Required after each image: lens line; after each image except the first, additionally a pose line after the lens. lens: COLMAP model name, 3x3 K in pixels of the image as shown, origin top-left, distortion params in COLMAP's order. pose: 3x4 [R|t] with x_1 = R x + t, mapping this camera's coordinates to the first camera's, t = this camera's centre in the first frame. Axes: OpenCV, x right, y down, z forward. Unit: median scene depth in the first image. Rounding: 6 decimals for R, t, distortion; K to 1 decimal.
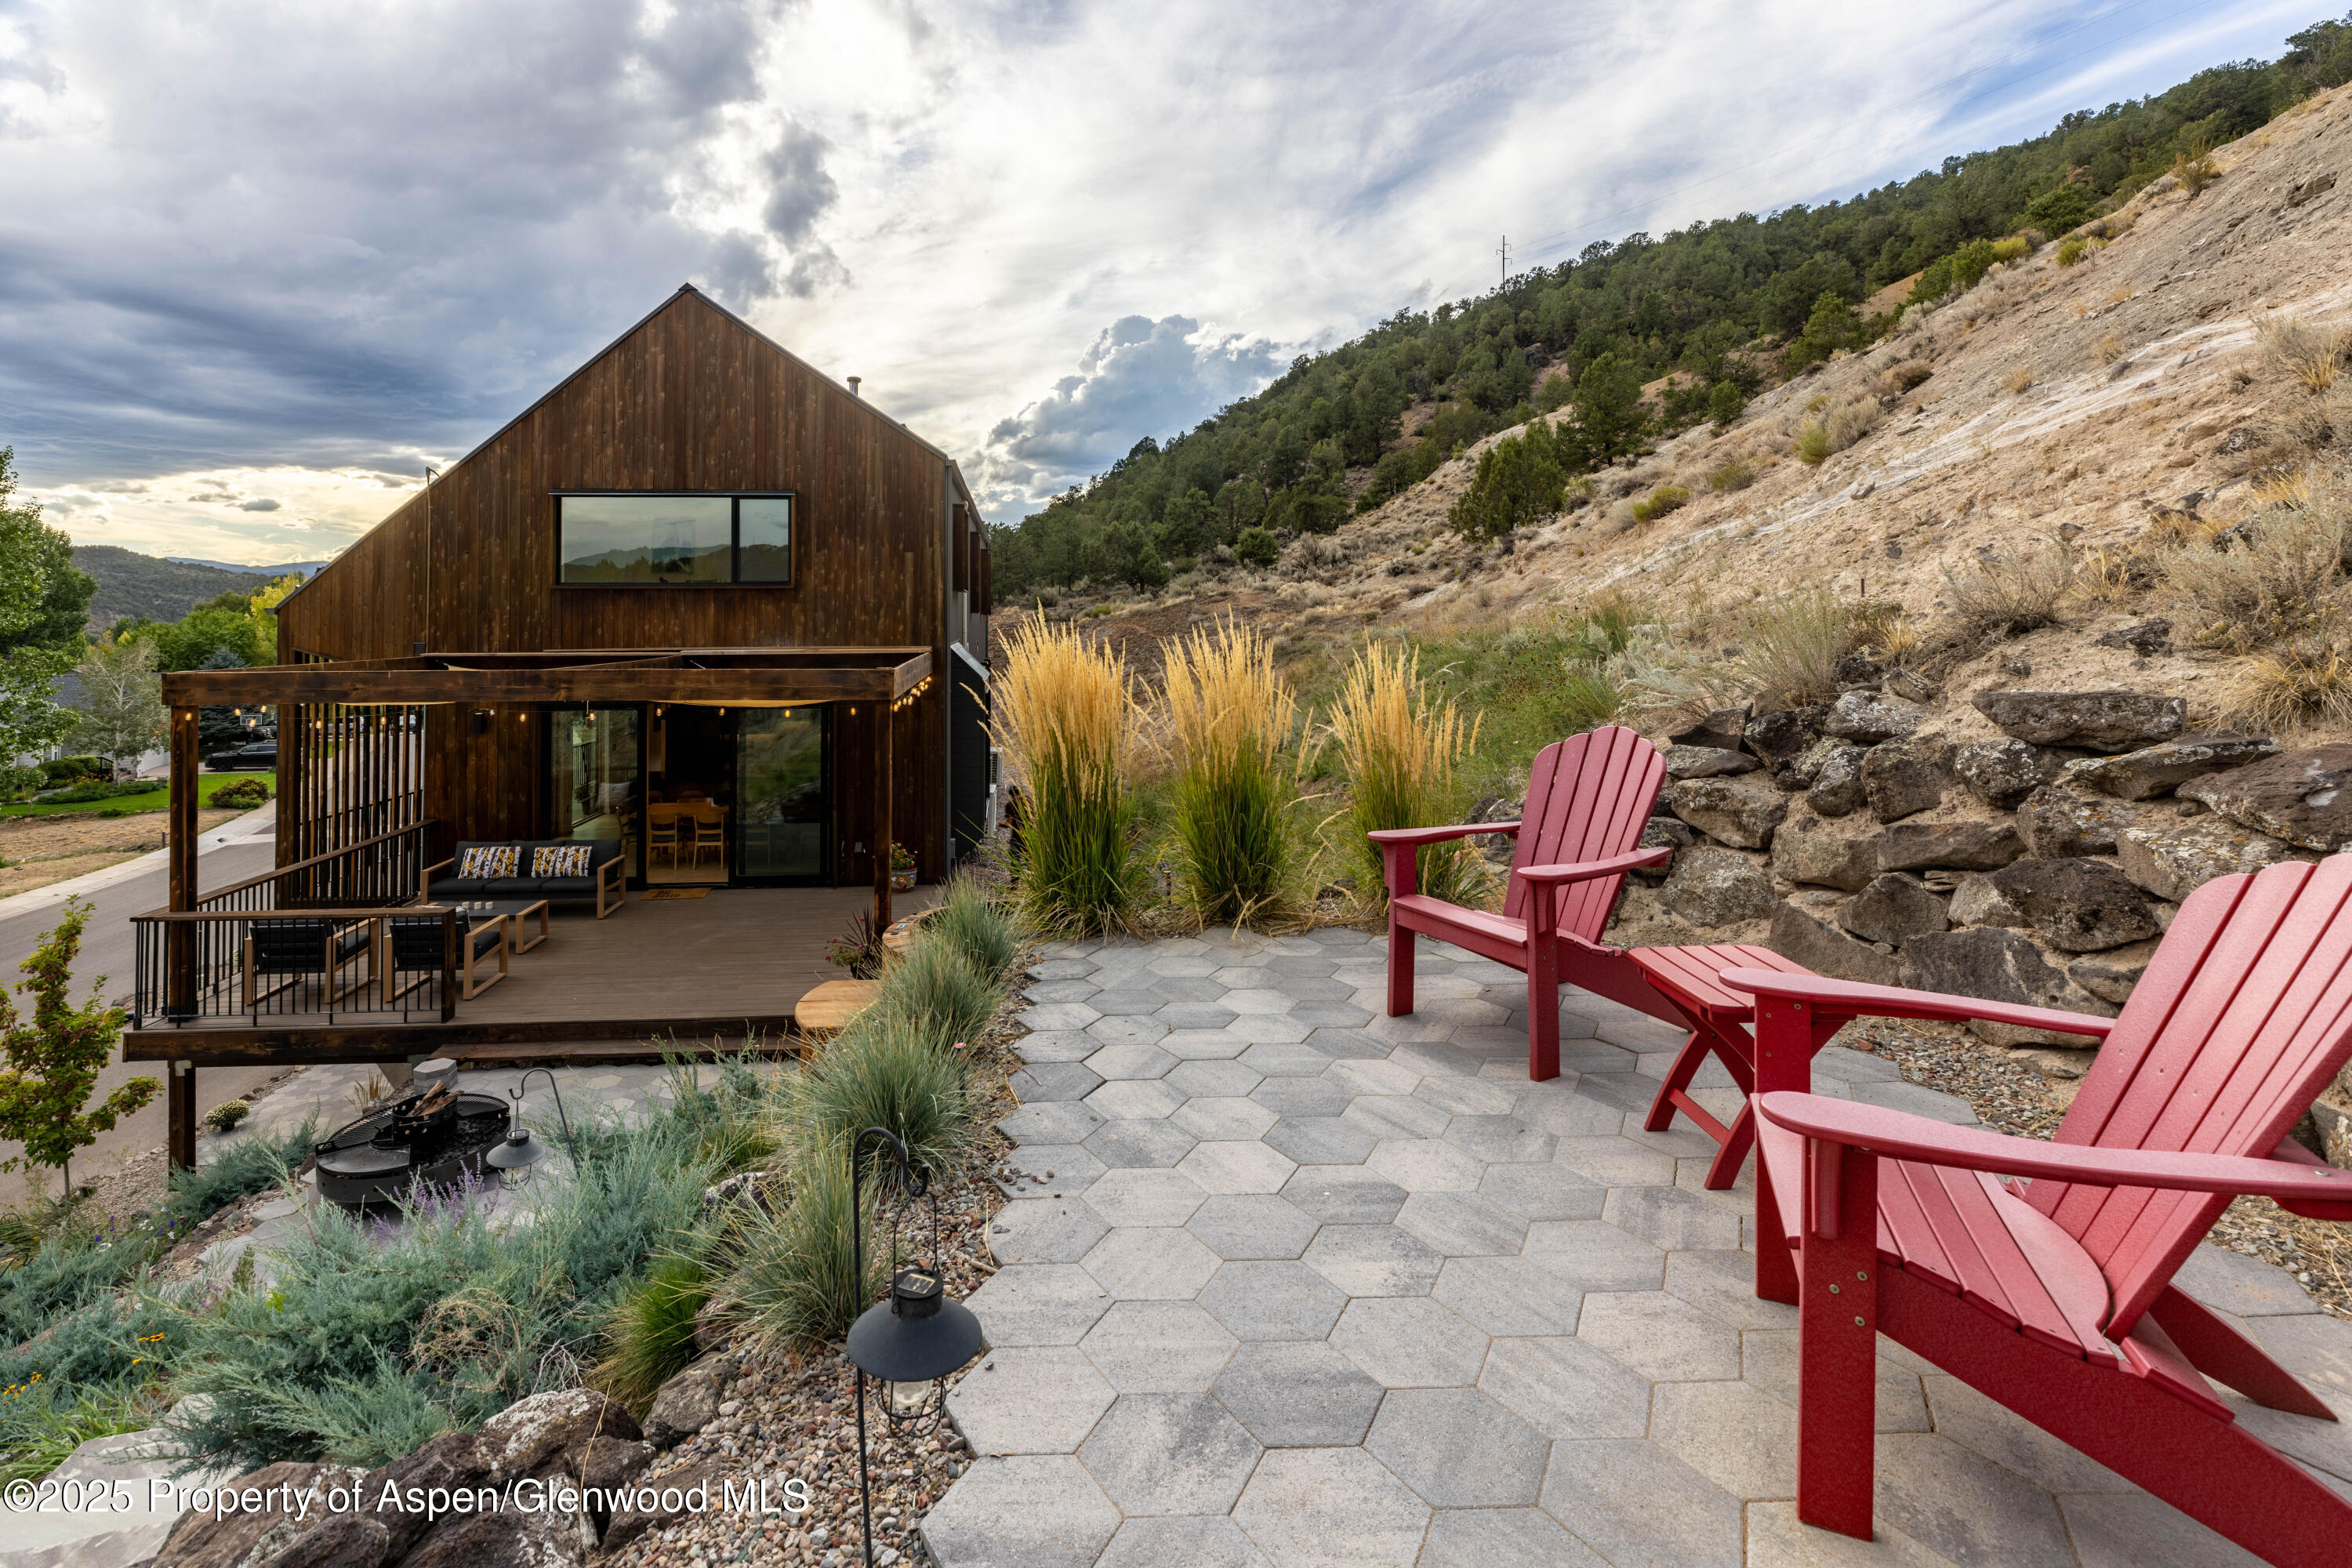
lens RADIAL K [[1124.0, 0, 1138.6], [0, 1124.0, 599.0], [0, 0, 1]] dist [0.012098, -0.002727]
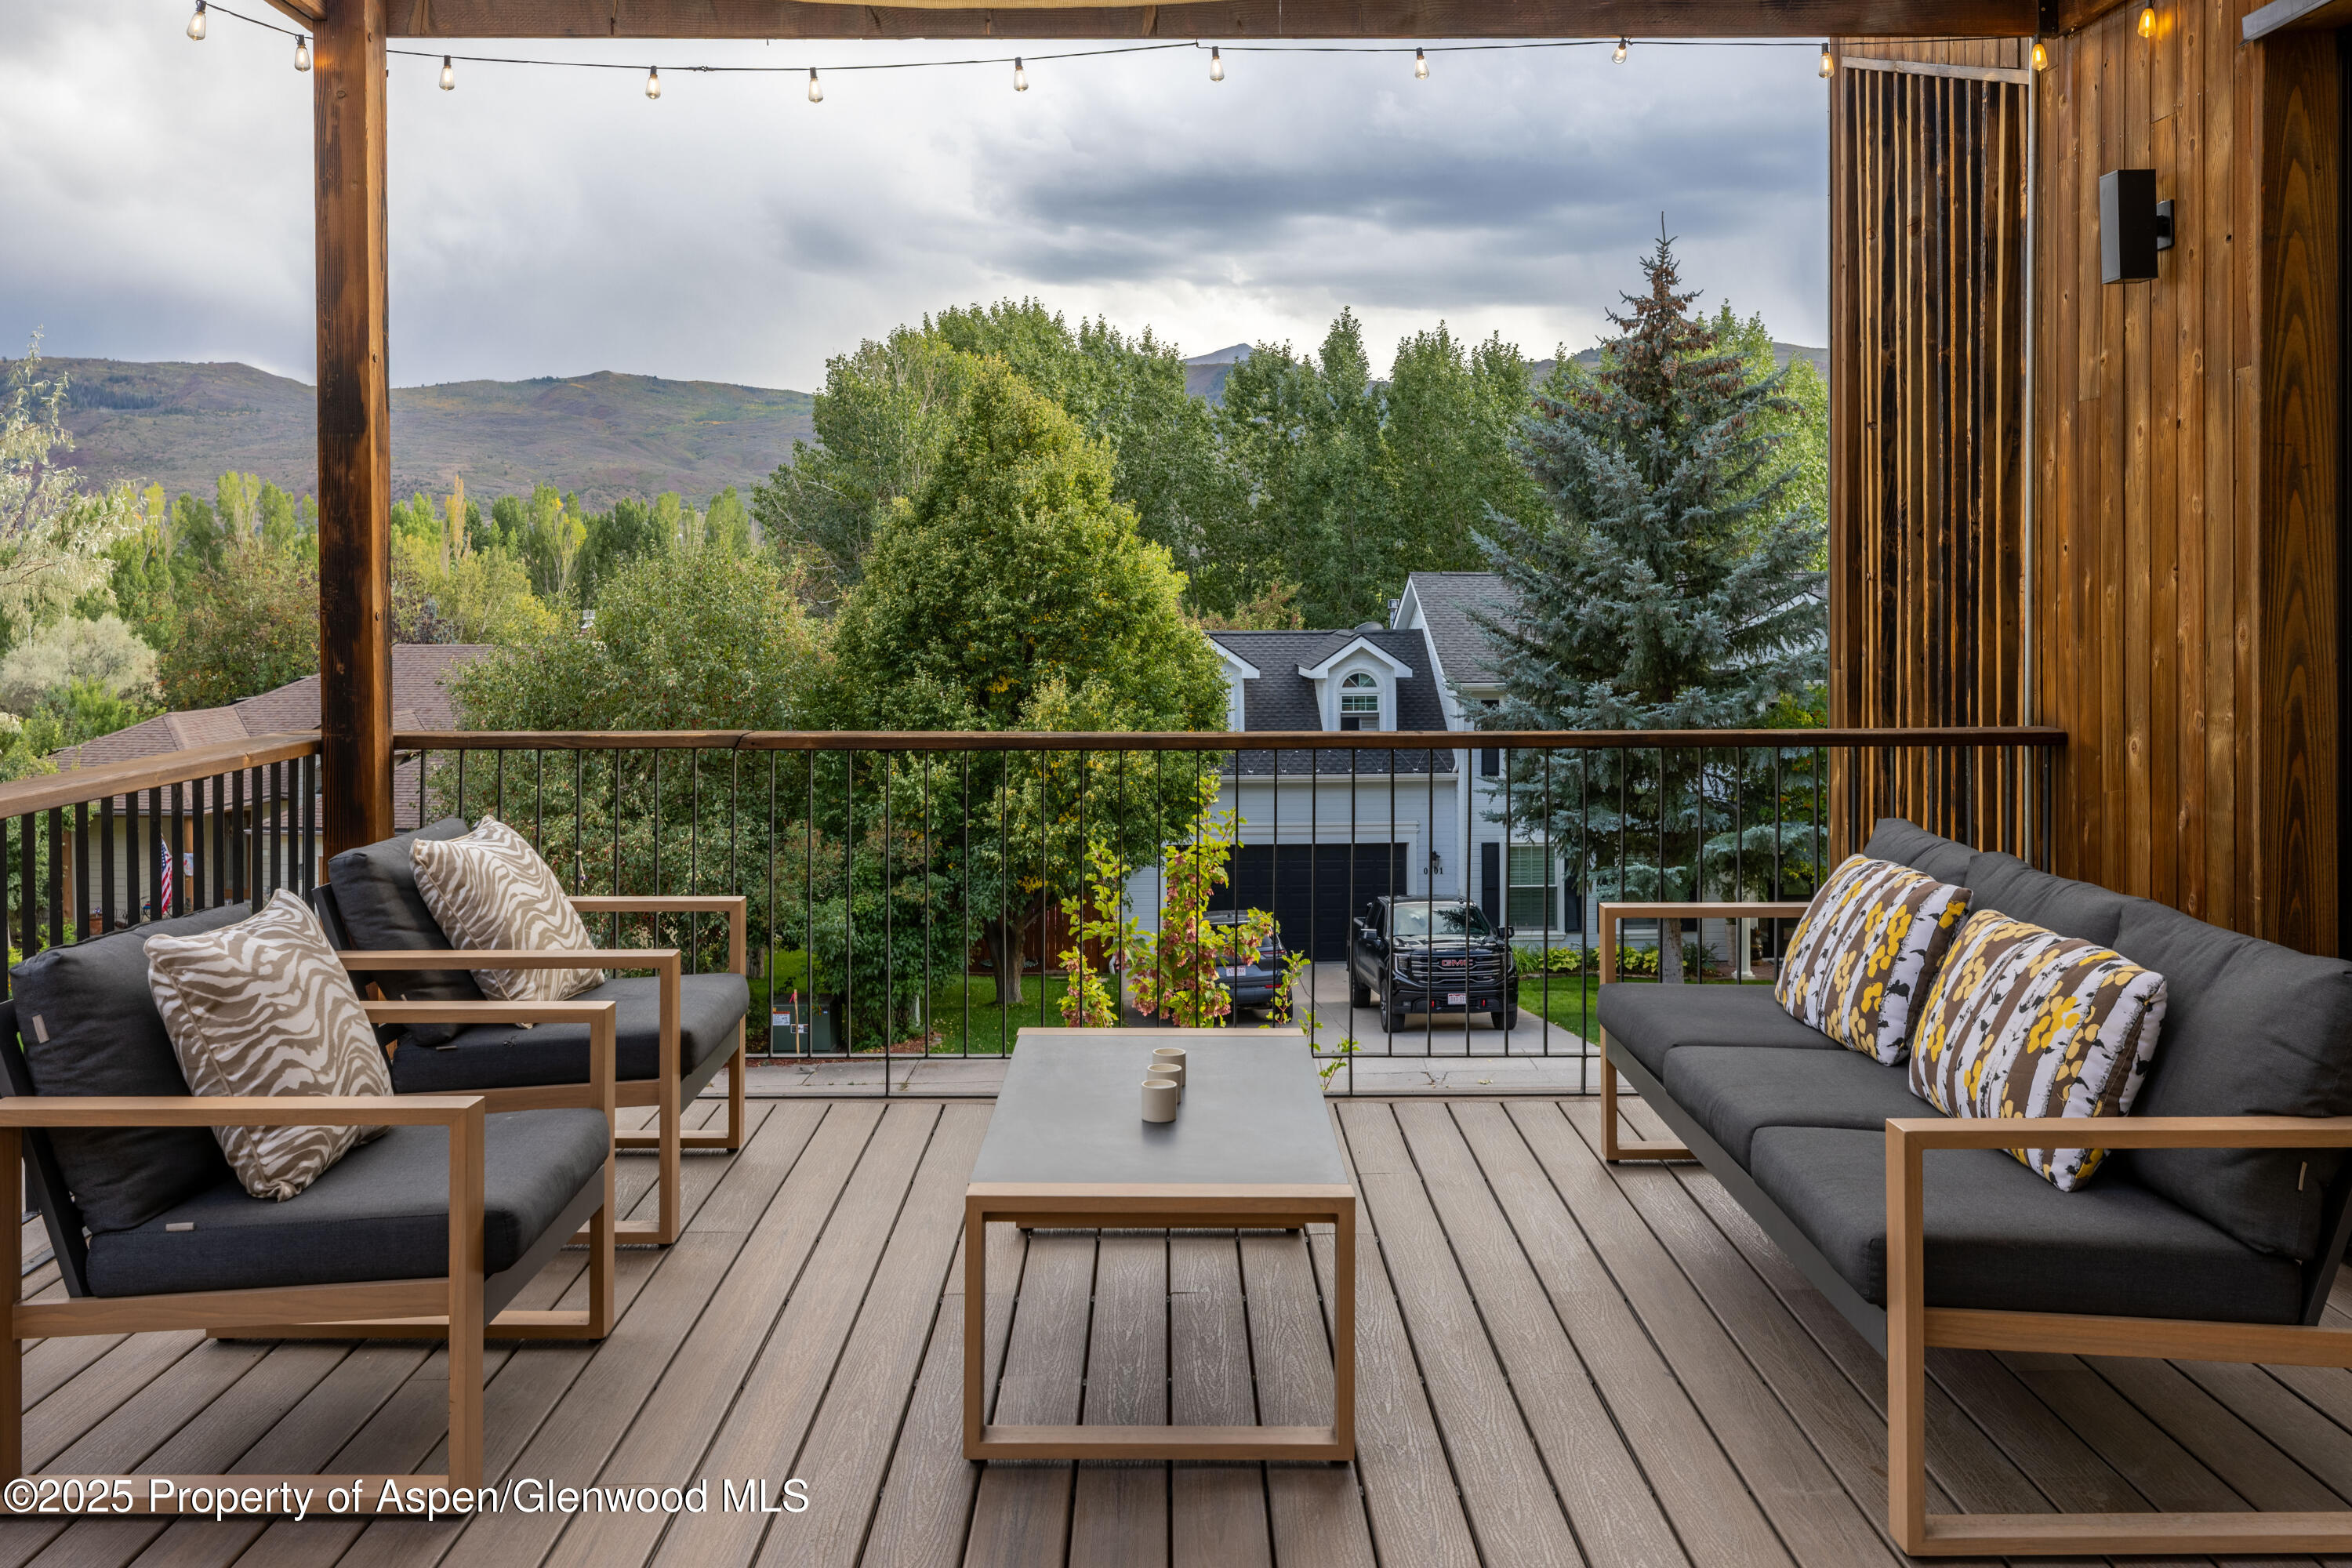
lens RADIAL K [[2087.4, 0, 1167.3], [0, 2087.4, 579.7], [0, 0, 1]] dist [0.000977, 0.009662]
pose [[-0.088827, -0.004478, -0.996037, -0.224666], [0.015484, 0.999863, -0.005876, 0.162850], [0.995927, -0.015945, -0.088745, 0.848804]]
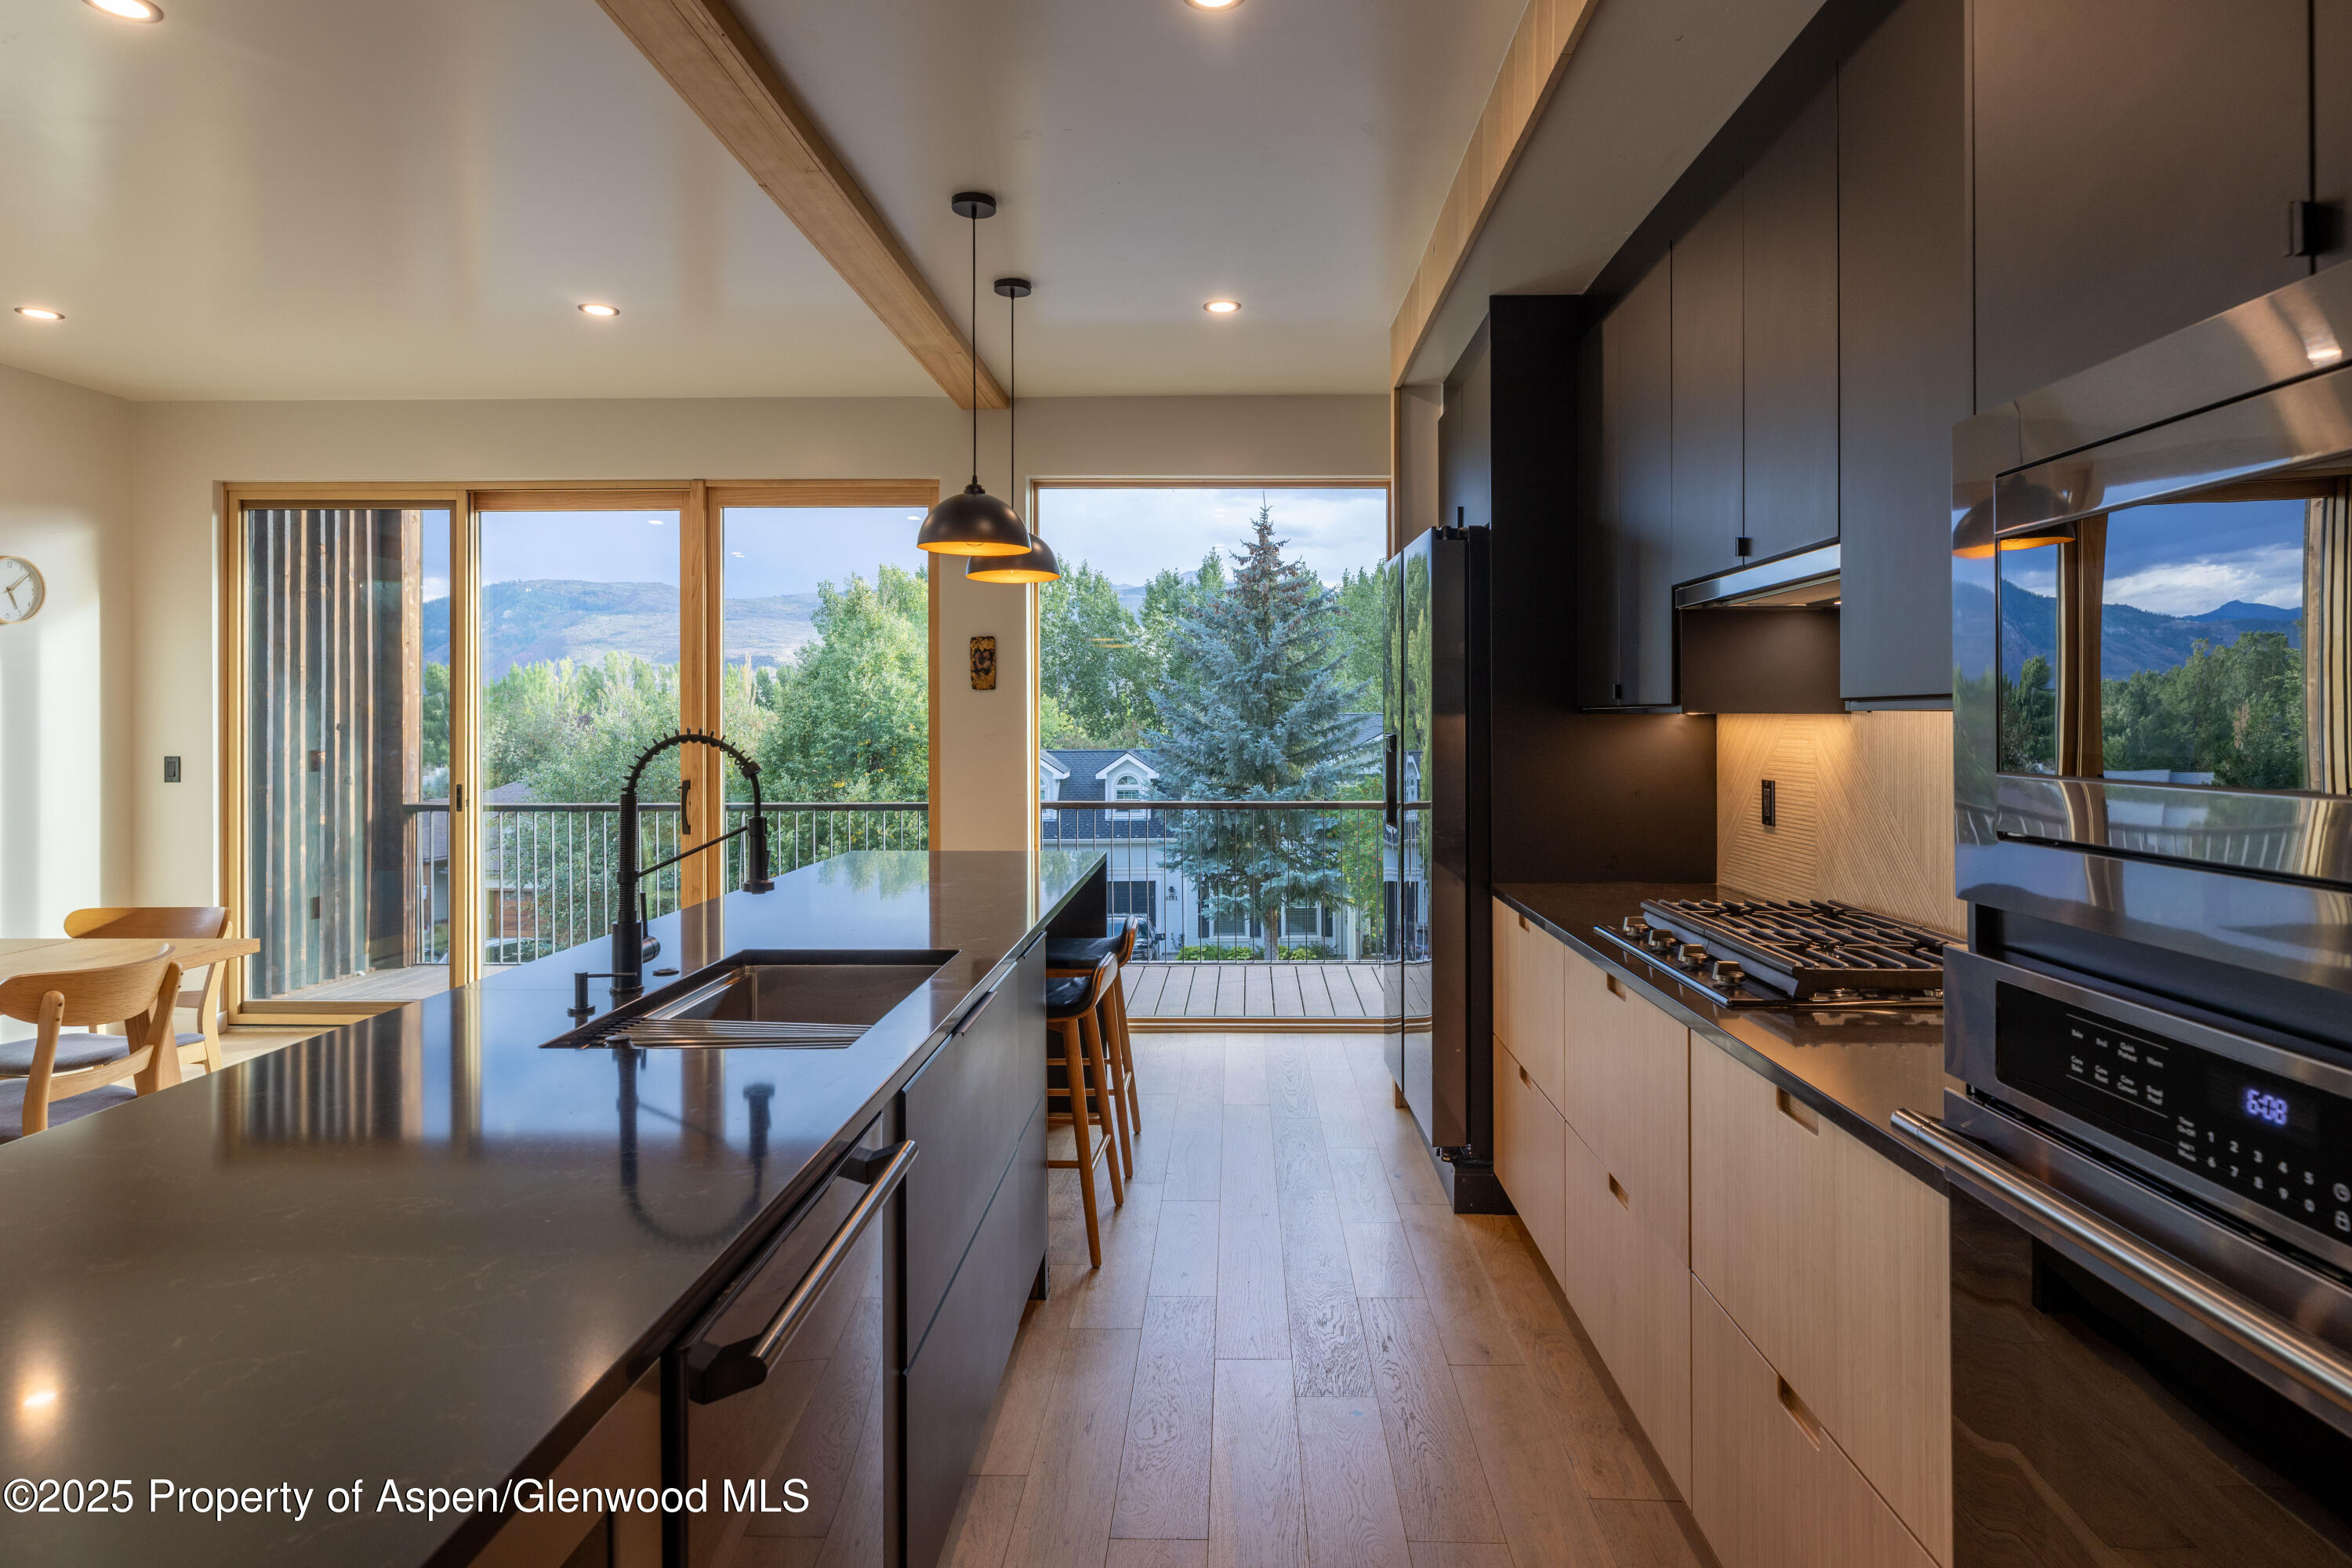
lens RADIAL K [[1300.5, 0, 1238.6], [0, 1300.5, 707.5], [0, 0, 1]] dist [-0.002553, -0.001671]
pose [[-0.104718, -0.010839, -0.994443, -0.258347], [0.015581, 0.999800, -0.012538, 0.166824], [0.994380, -0.016807, -0.104528, 1.349843]]
